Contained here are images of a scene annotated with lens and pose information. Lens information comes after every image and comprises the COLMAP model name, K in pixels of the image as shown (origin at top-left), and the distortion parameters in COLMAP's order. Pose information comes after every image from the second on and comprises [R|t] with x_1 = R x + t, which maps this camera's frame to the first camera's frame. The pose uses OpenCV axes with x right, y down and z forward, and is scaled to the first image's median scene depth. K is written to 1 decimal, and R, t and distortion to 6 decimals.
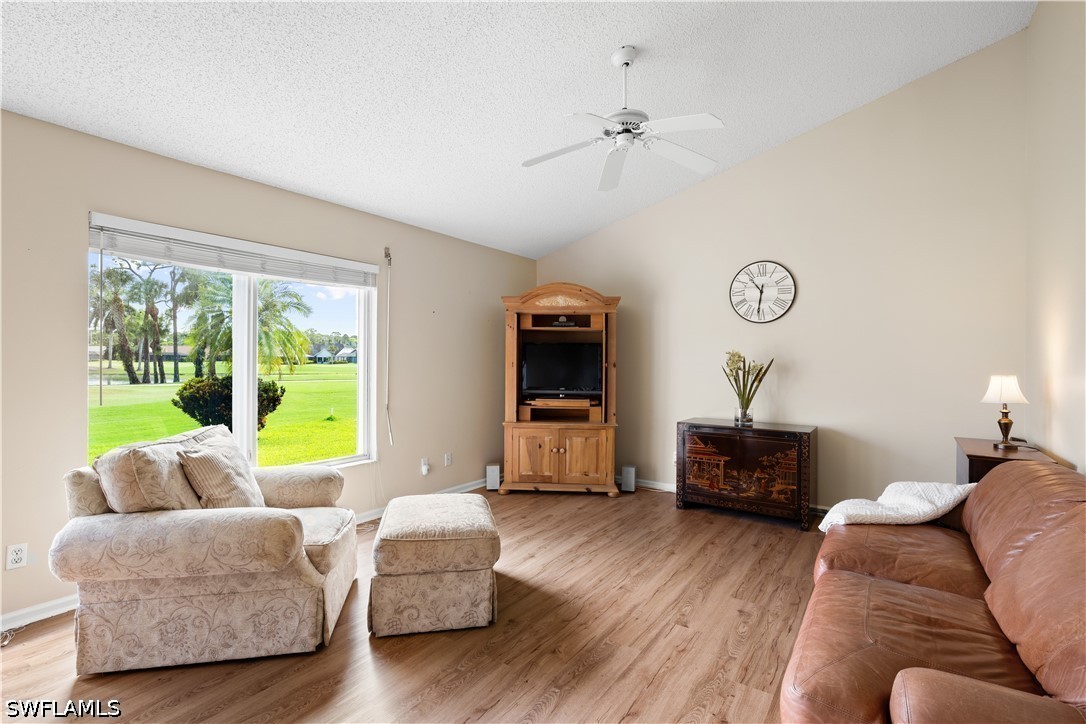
lens RADIAL K [[508.5, 0, 545.4], [0, 508.5, 357.7], [0, 0, 1]] dist [-0.014993, 0.000742]
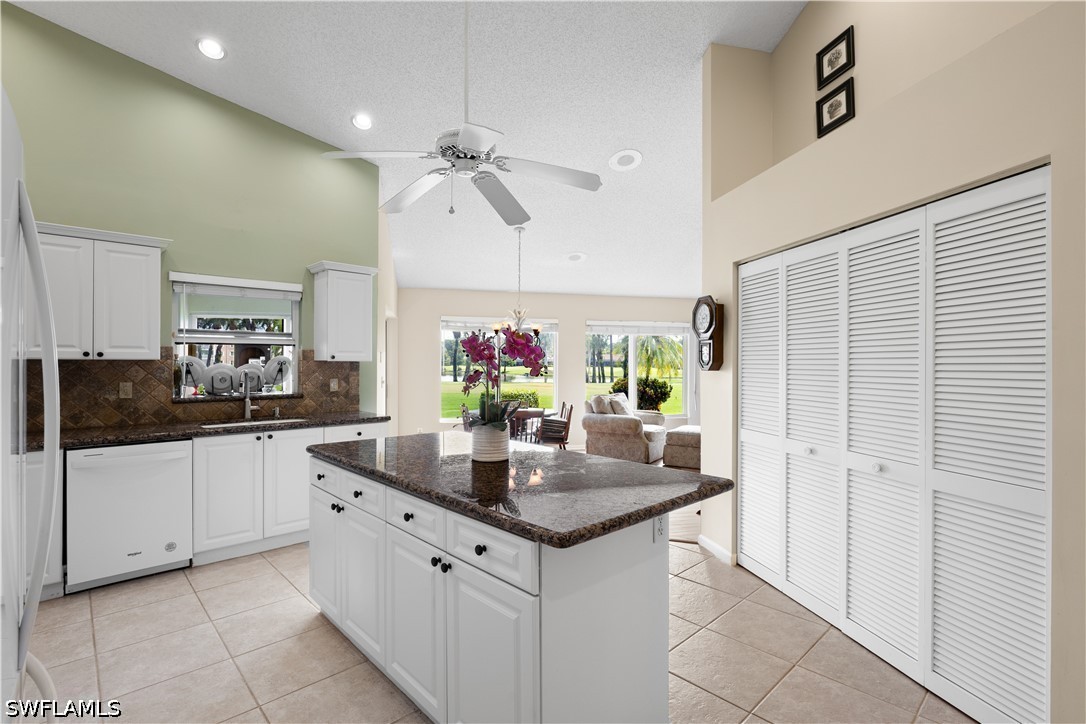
lens RADIAL K [[508.5, 0, 543.0], [0, 508.5, 363.7], [0, 0, 1]] dist [-0.014993, 0.000742]
pose [[0.719755, -0.003315, -0.694220, 0.230995], [0.005115, 0.999987, 0.000527, -0.007249], [0.694209, -0.003930, 0.719763, -0.308424]]
